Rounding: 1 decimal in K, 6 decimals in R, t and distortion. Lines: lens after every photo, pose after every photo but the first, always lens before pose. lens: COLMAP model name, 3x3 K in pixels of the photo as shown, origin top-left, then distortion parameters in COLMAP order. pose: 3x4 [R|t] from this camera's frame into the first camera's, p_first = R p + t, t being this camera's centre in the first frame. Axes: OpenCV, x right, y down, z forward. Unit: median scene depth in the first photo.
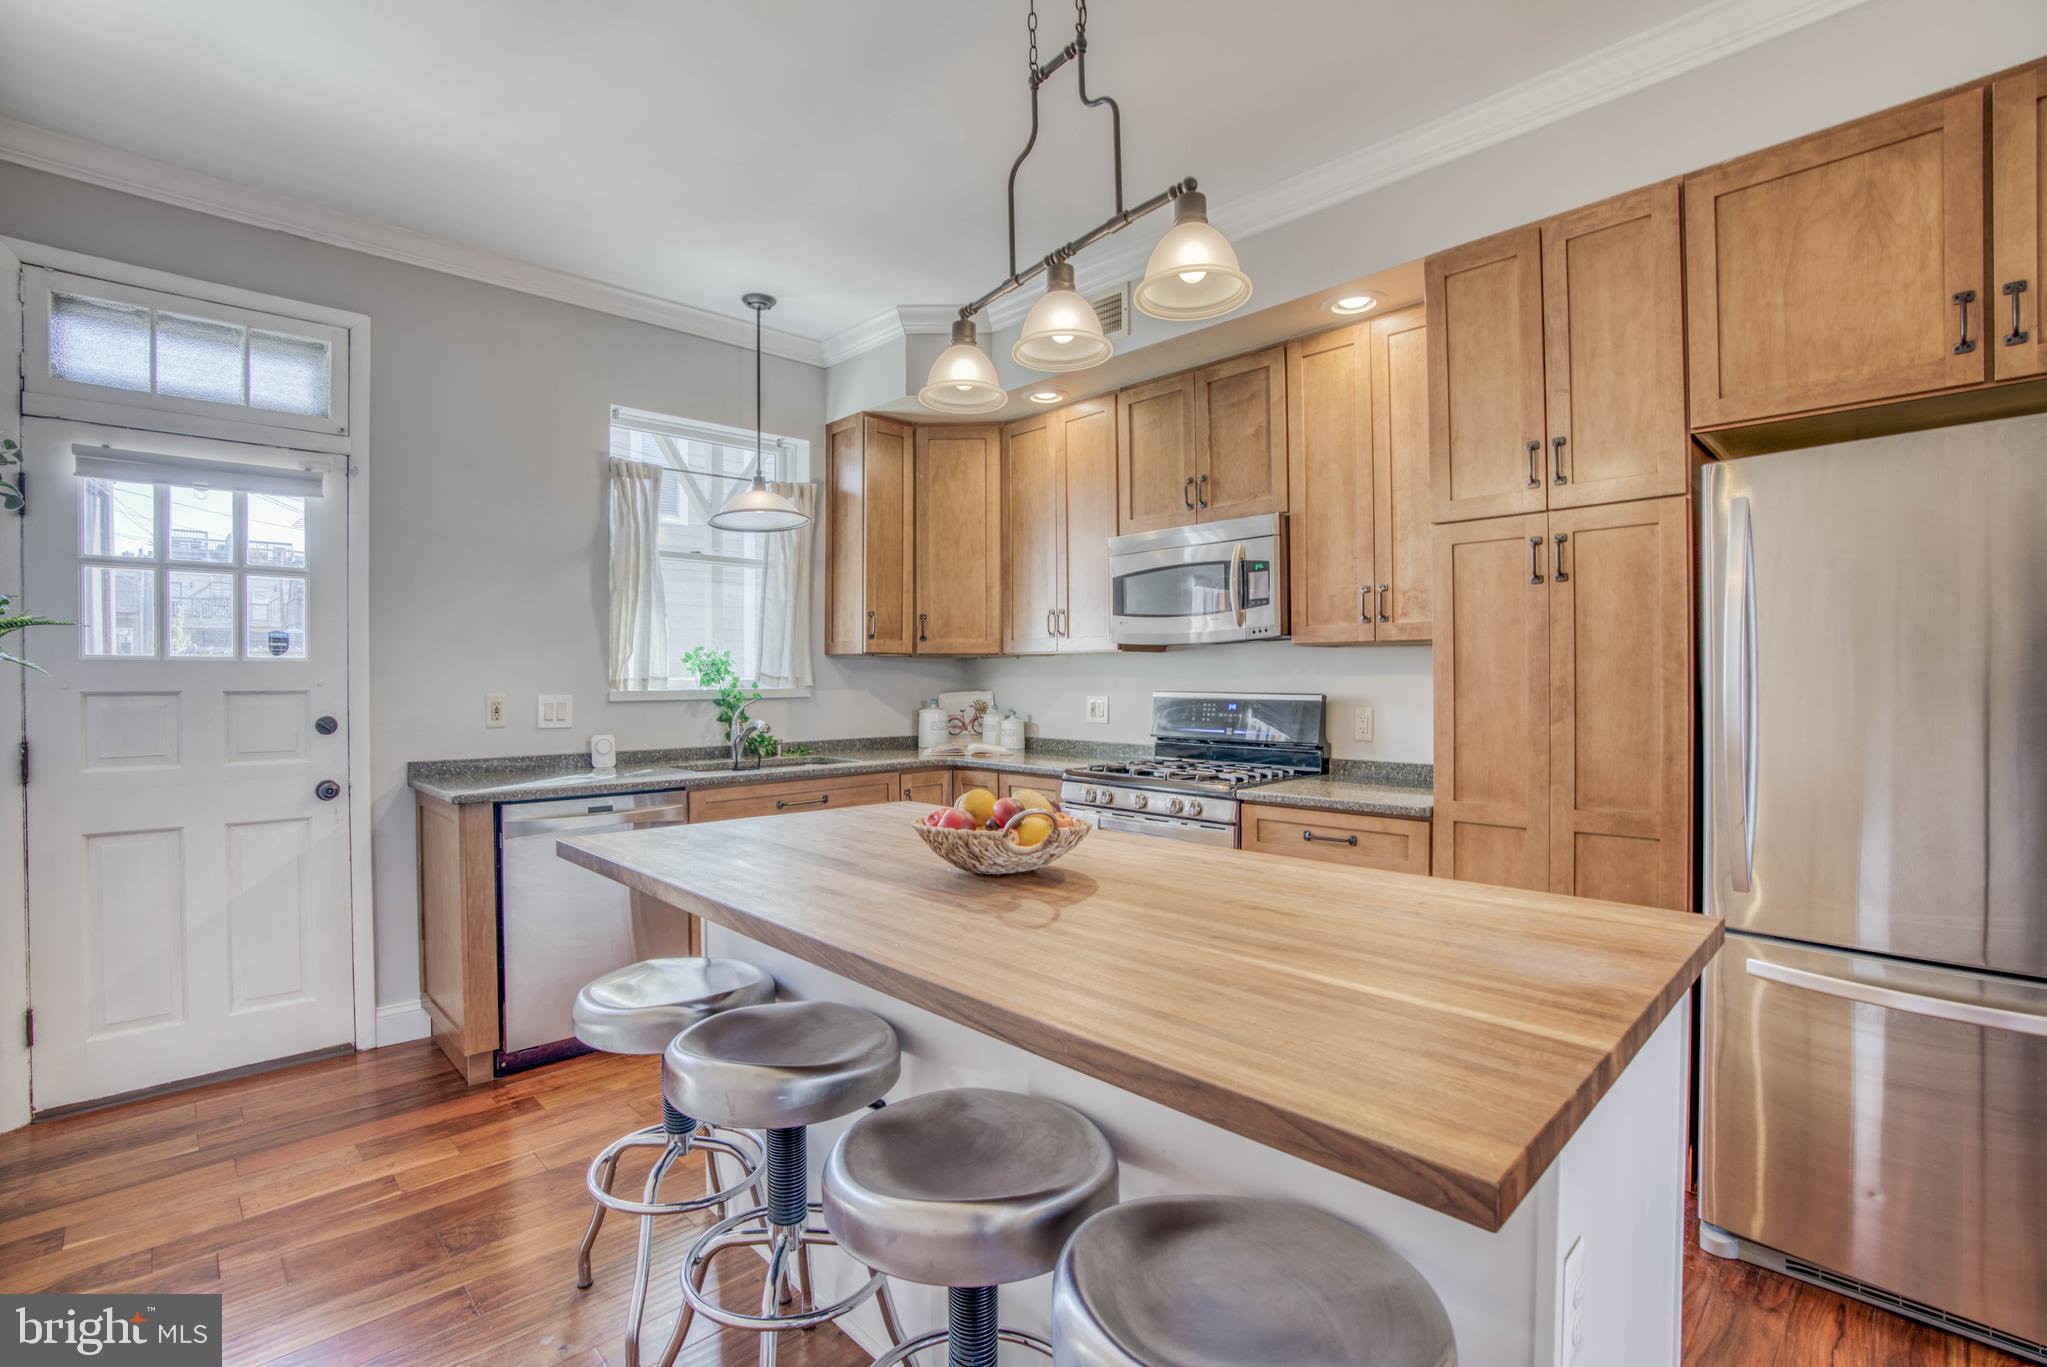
lens RADIAL K [[937.9, 0, 1008.1], [0, 937.9, 685.9], [0, 0, 1]] dist [-0.059745, 0.019218]
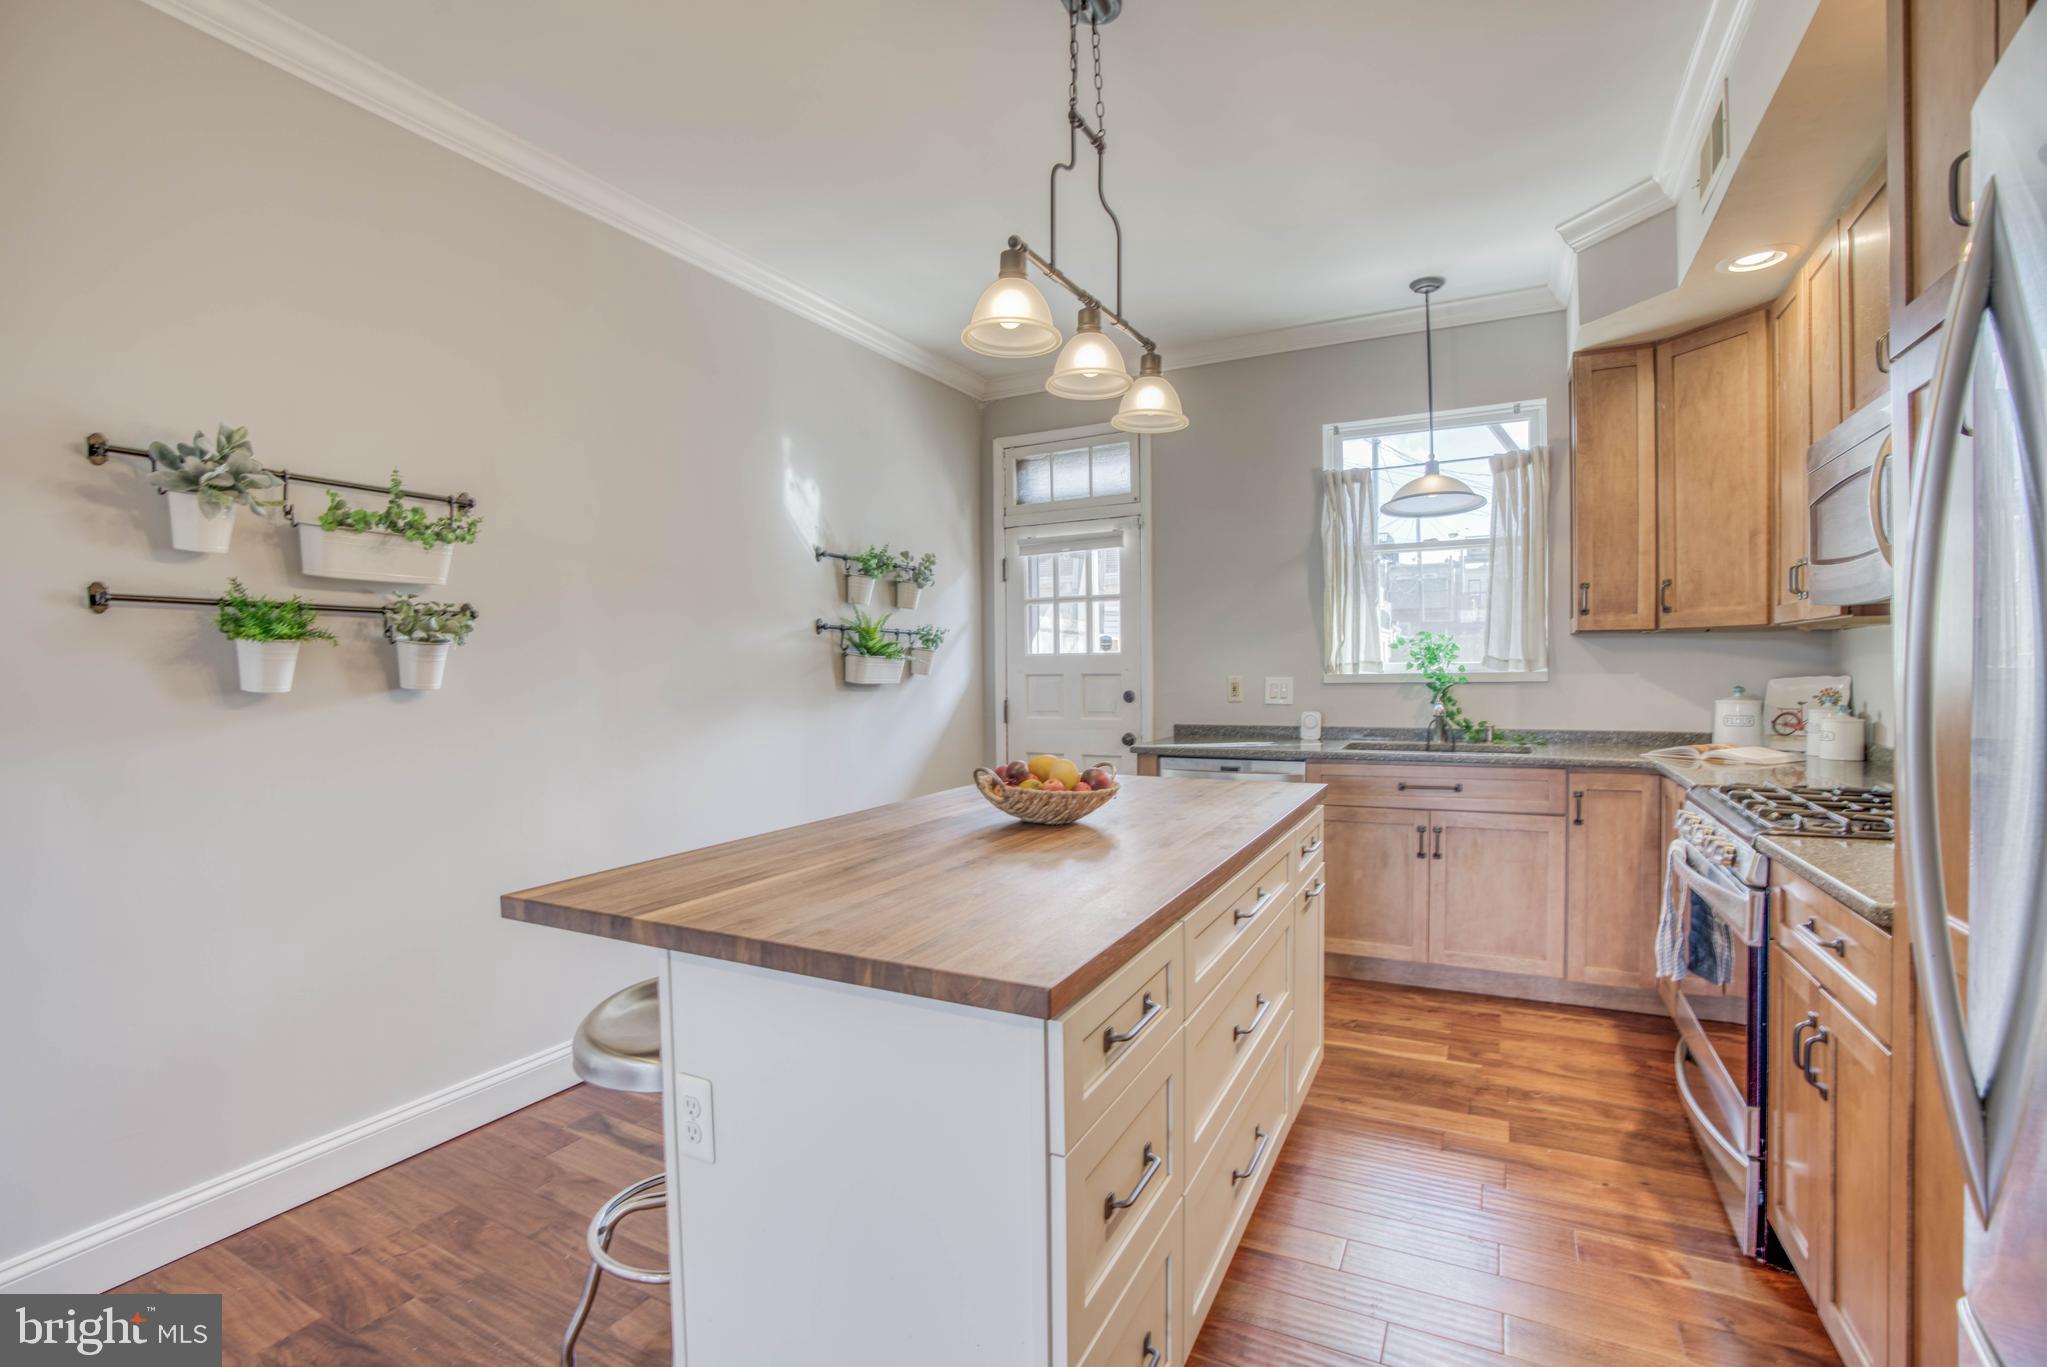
lens RADIAL K [[937.9, 0, 1010.6], [0, 937.9, 684.0], [0, 0, 1]] dist [-0.059745, 0.019218]
pose [[0.314487, 0.014955, -0.949144, 0.619705], [0.004418, 0.999842, 0.017218, -0.004645], [0.949252, -0.009608, 0.314371, 0.297083]]
